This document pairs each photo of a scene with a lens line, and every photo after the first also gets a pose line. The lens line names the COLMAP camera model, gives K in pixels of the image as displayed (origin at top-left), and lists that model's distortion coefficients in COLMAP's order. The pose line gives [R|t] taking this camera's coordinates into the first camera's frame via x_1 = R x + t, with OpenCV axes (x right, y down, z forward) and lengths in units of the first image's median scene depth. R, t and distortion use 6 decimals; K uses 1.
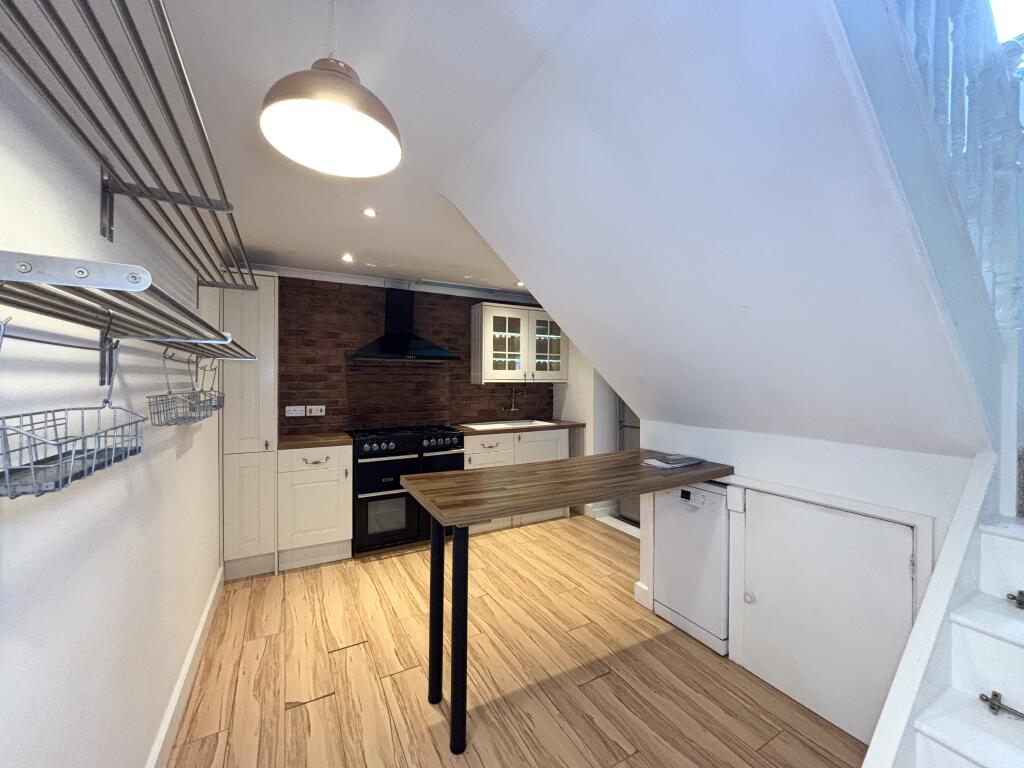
lens RADIAL K [[413.8, 0, 512.8], [0, 413.8, 381.7], [0, 0, 1]] dist [0.003528, -0.000454]
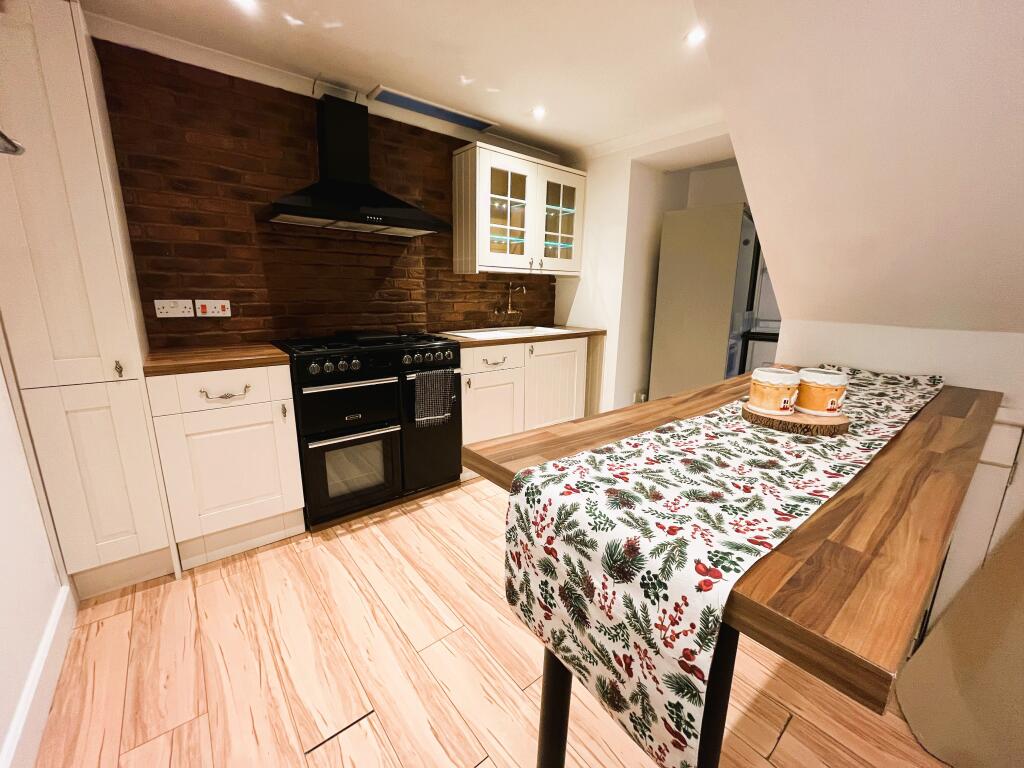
lens RADIAL K [[415.2, 0, 515.6], [0, 415.2, 383.2], [0, 0, 1]] dist [0.002477, -0.000164]
pose [[0.983565, -0.024766, 0.178849, -0.167569], [-0.014442, 0.976582, 0.214658, 0.043676], [-0.179977, -0.213713, 0.960174, 0.345153]]
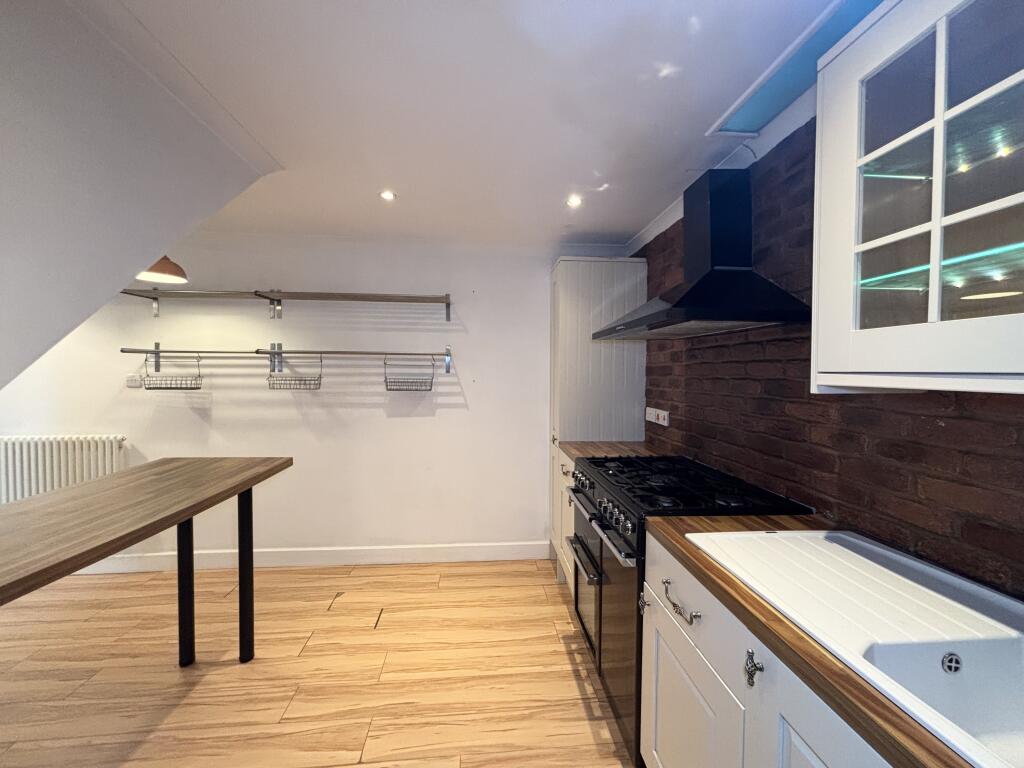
lens RADIAL K [[413.8, 0, 512.8], [0, 413.8, 381.7], [0, 0, 1]] dist [0.003528, -0.000454]
pose [[-0.404223, 0.018766, -0.914468, 0.286451], [-0.012630, 0.999580, 0.026095, -0.005988], [0.914573, 0.022098, -0.403816, 1.137528]]
